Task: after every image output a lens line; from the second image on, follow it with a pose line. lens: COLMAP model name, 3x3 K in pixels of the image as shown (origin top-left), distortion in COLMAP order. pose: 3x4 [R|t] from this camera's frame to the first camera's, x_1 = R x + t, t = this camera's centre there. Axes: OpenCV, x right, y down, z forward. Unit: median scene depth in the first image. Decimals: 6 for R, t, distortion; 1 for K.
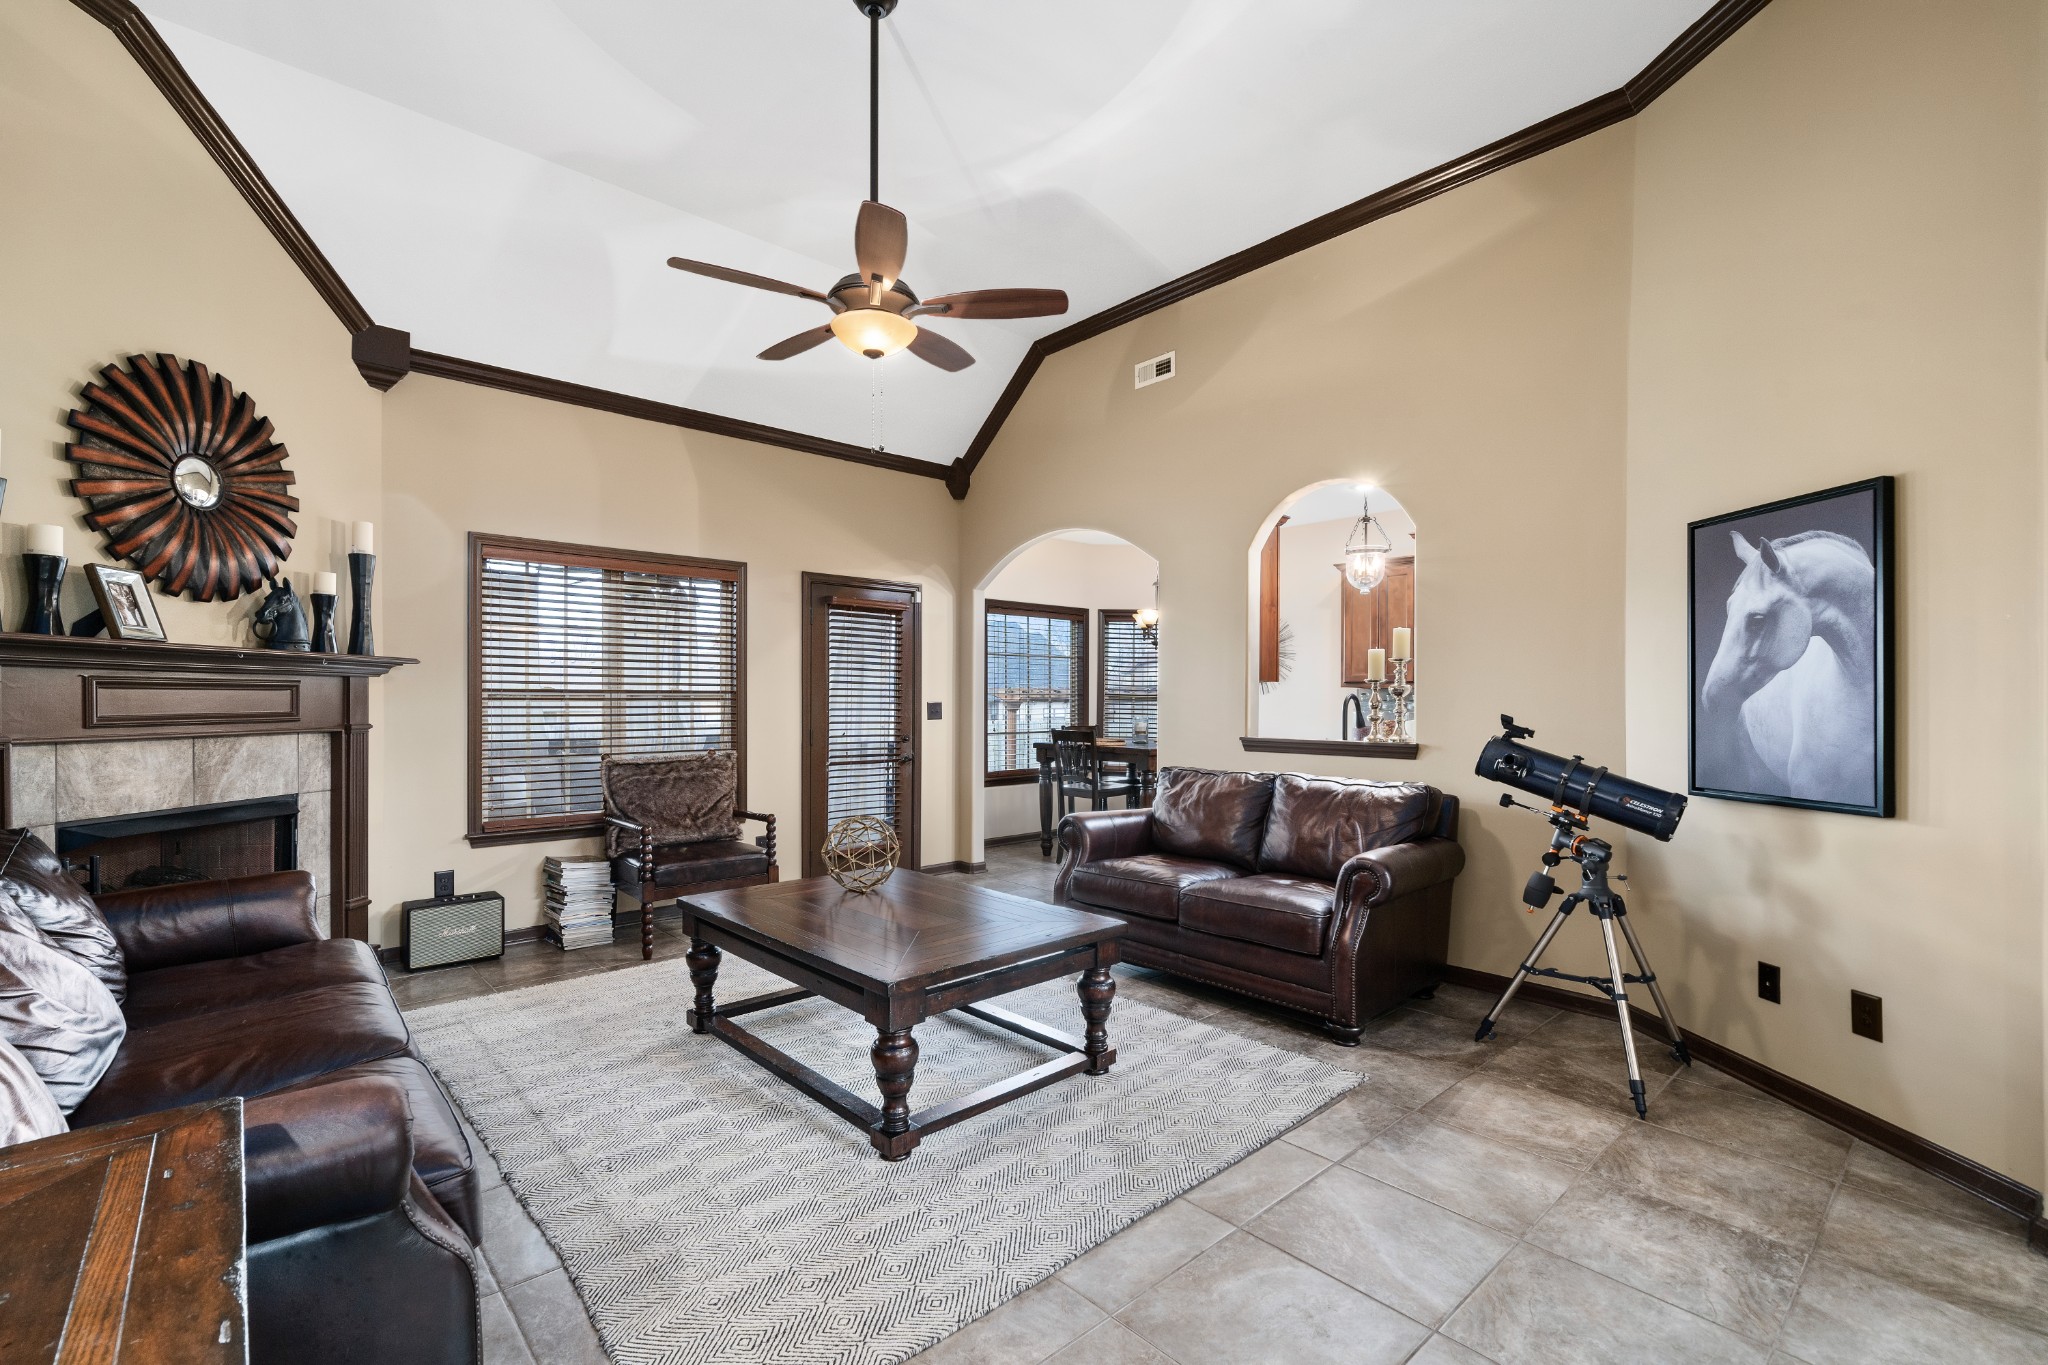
lens RADIAL K [[907.0, 0, 1020.3], [0, 907.0, 706.5], [0, 0, 1]] dist [0.000973, 0.000372]
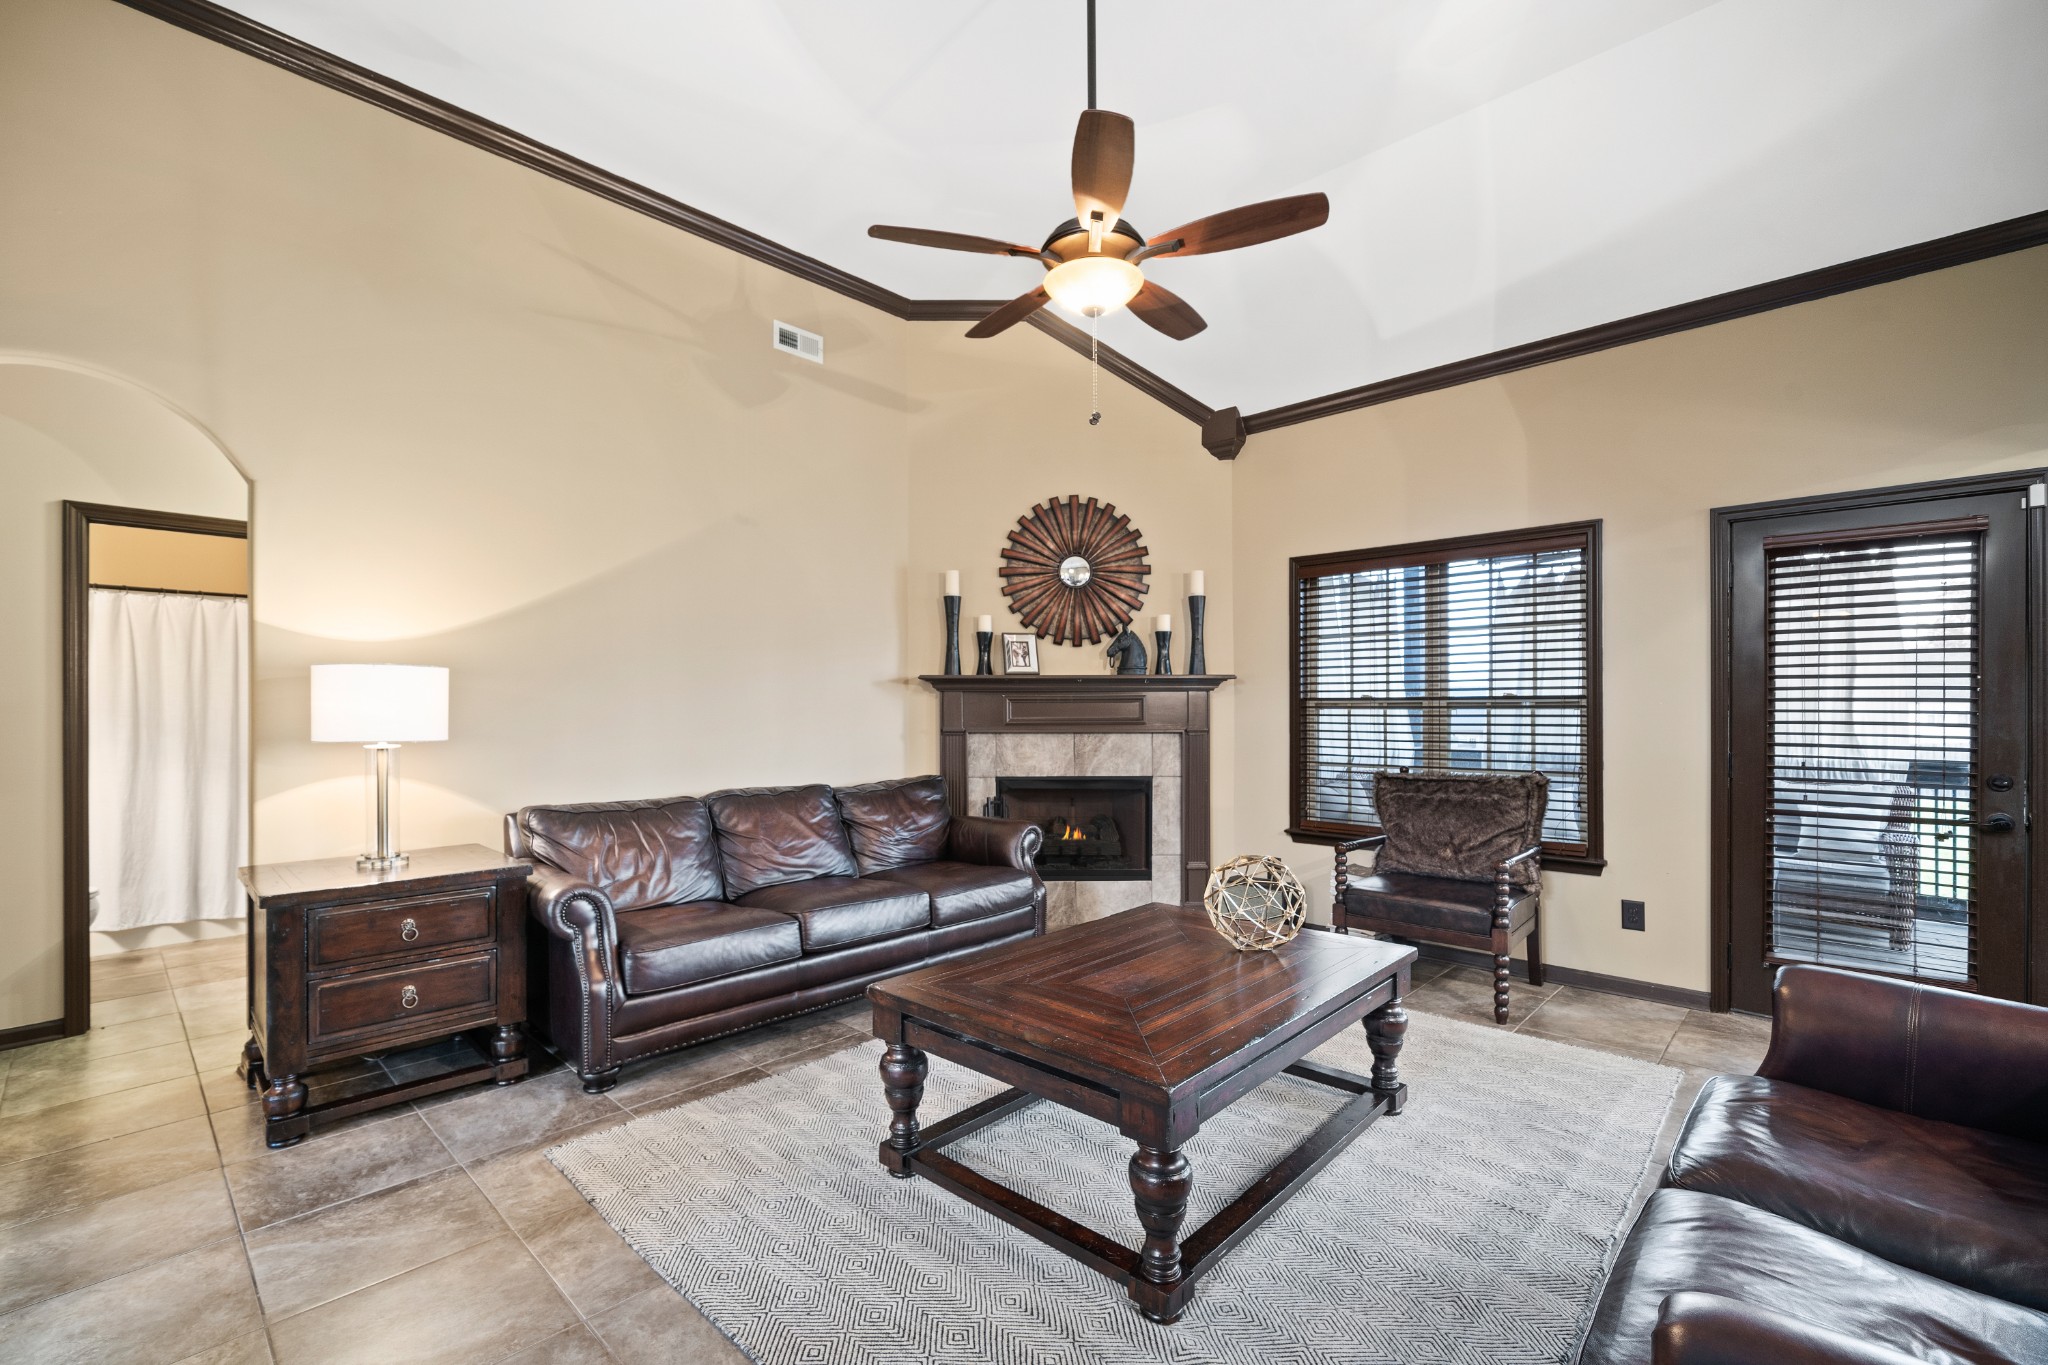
lens RADIAL K [[869.4, 0, 1016.9], [0, 869.4, 709.2], [0, 0, 1]] dist [-0.002656, -0.000405]
pose [[0.067527, -0.000251, -0.997717, 0.606692], [-0.003453, 0.999994, -0.000485, -0.006406], [0.997711, 0.003478, 0.067525, 0.818871]]
